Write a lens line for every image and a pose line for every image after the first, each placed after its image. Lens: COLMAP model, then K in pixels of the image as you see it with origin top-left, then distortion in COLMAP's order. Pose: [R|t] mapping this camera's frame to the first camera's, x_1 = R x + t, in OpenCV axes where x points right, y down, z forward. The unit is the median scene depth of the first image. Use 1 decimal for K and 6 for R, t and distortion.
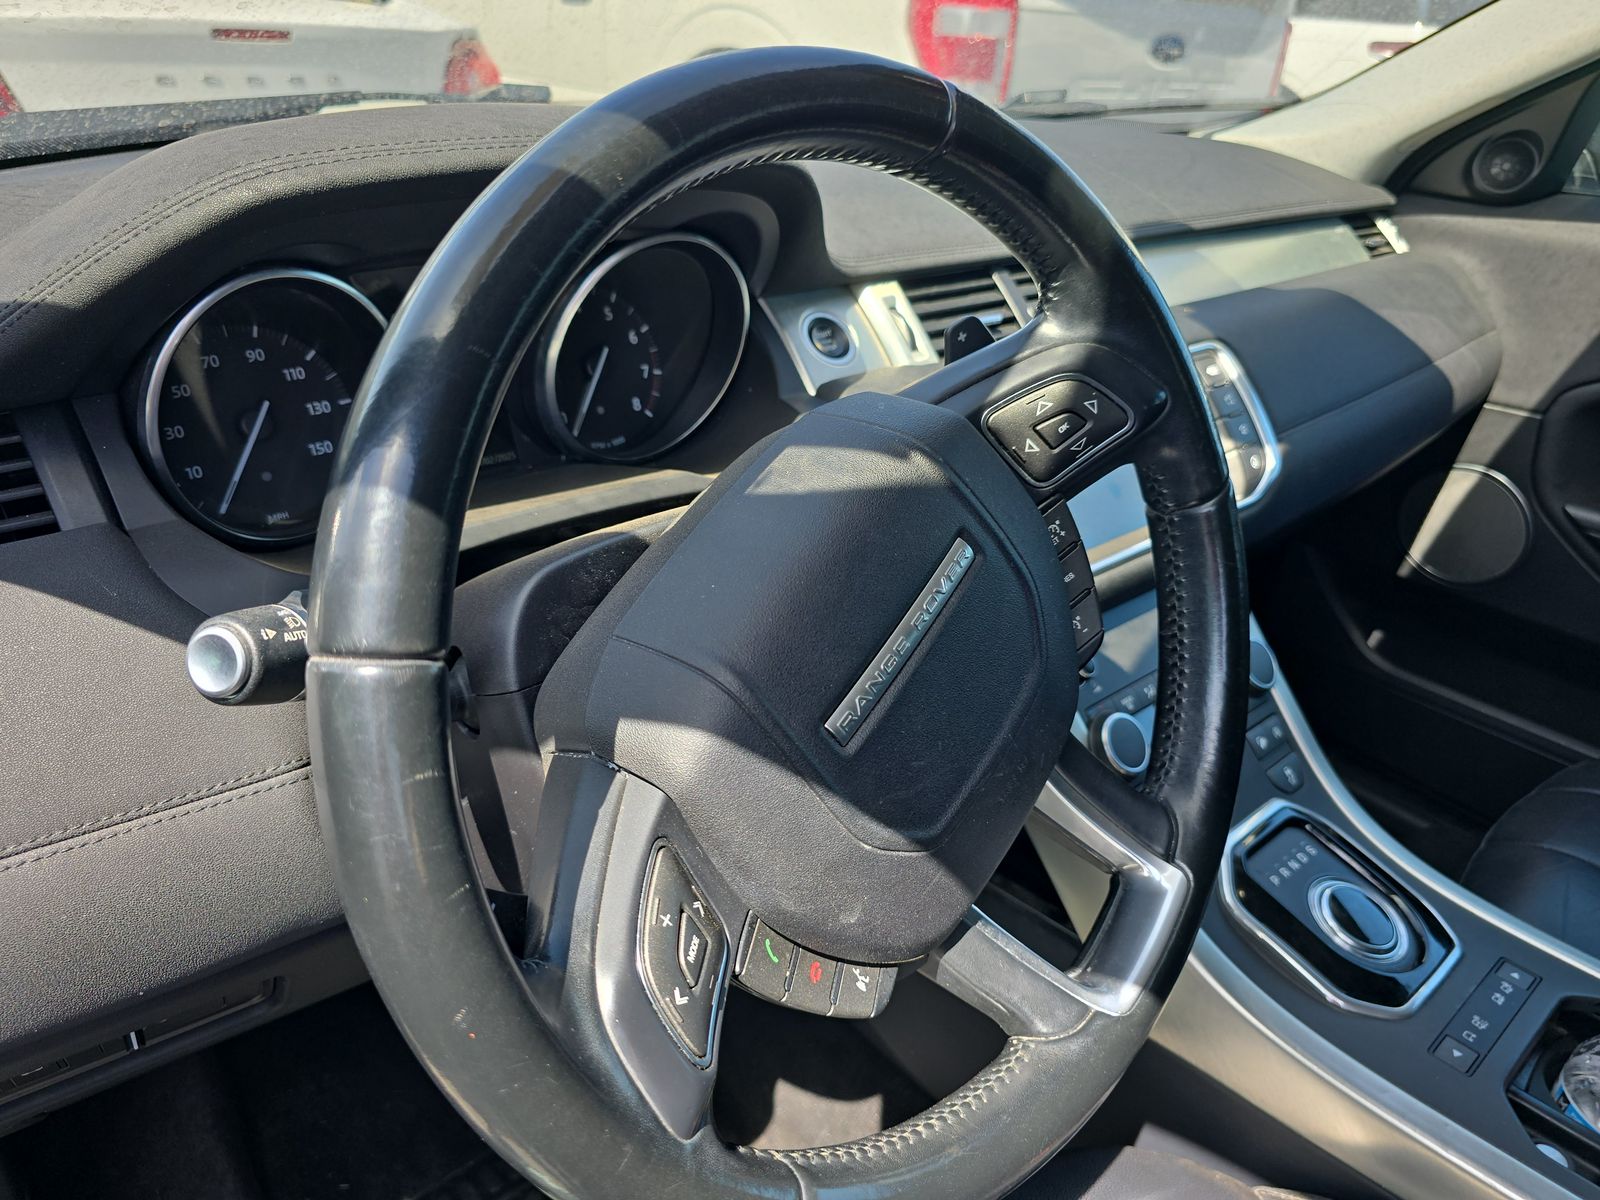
lens RADIAL K [[1088.0, 0, 791.2], [0, 1088.0, 616.5], [0, 0, 1]] dist [0.043018, -0.049154]
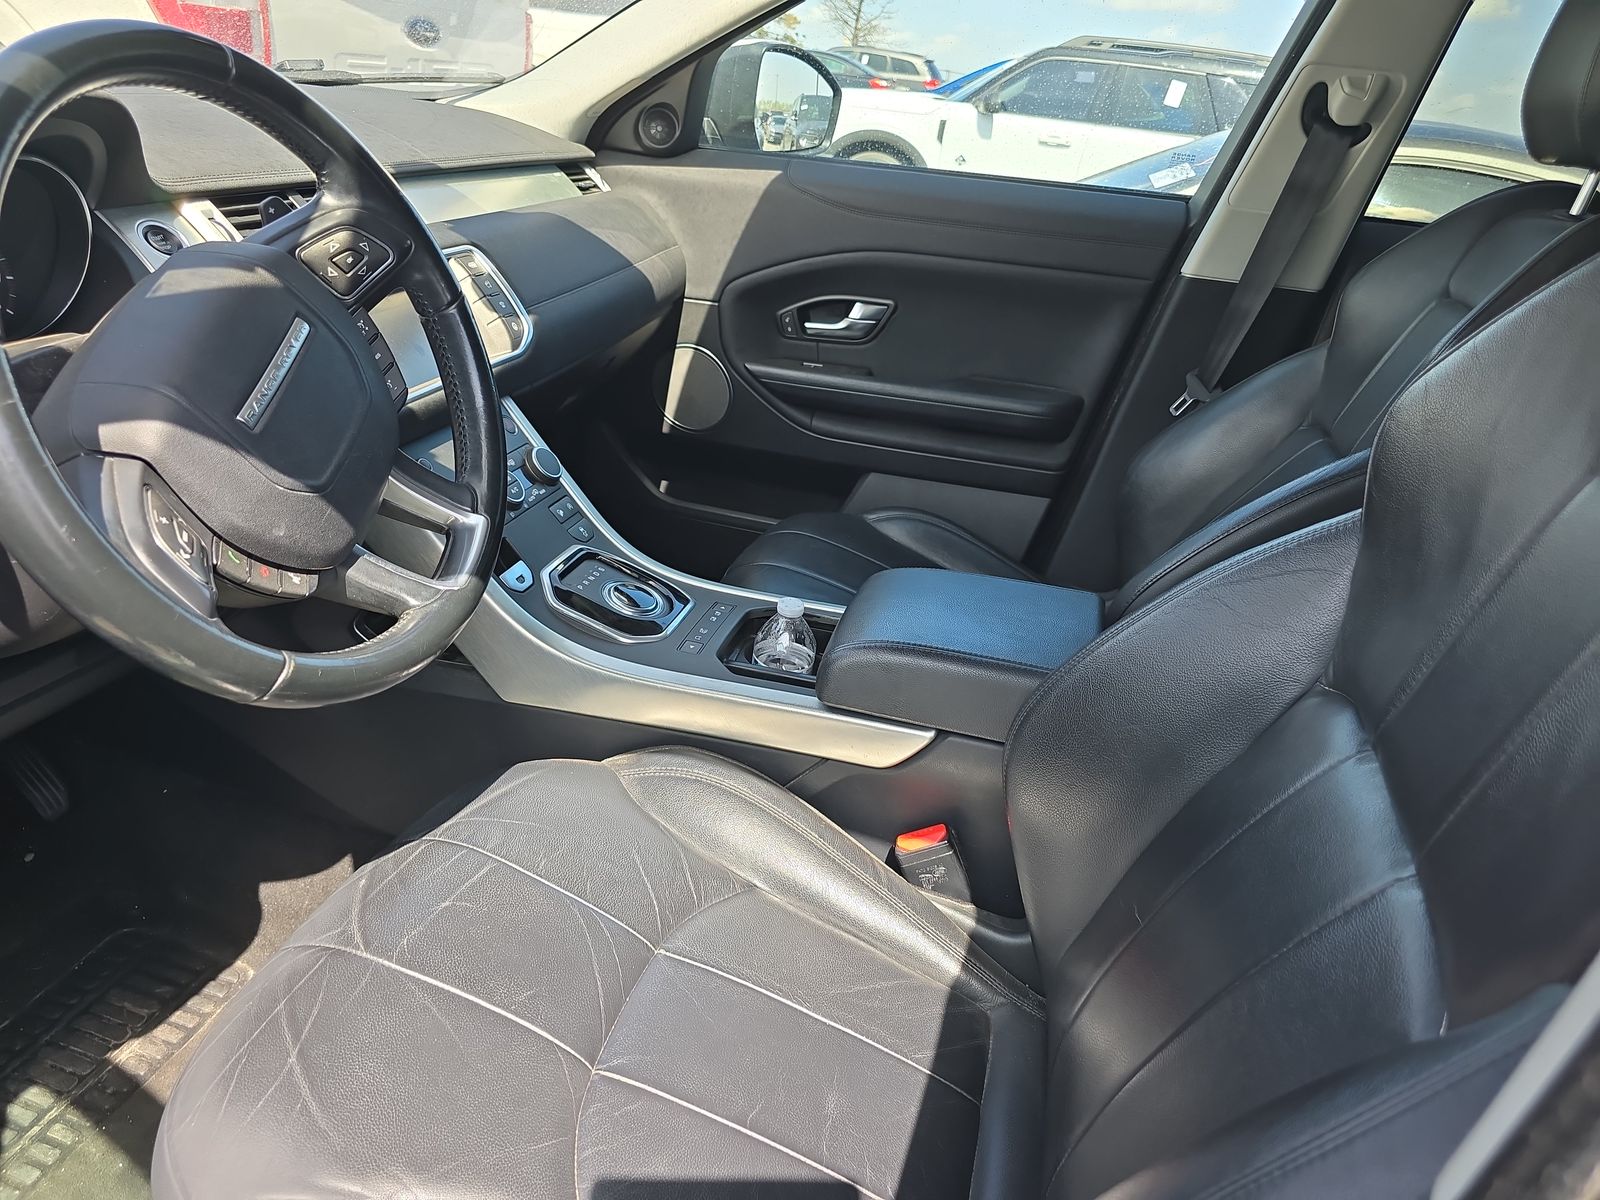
lens RADIAL K [[1088.0, 0, 791.2], [0, 1088.0, 616.5], [0, 0, 1]] dist [0.043018, -0.049154]
pose [[0.838886, -0.210845, 0.501811, -0.086280], [0.203970, 0.976520, 0.069322, 0.236649], [-0.504644, 0.044201, 0.862195, -0.468232]]
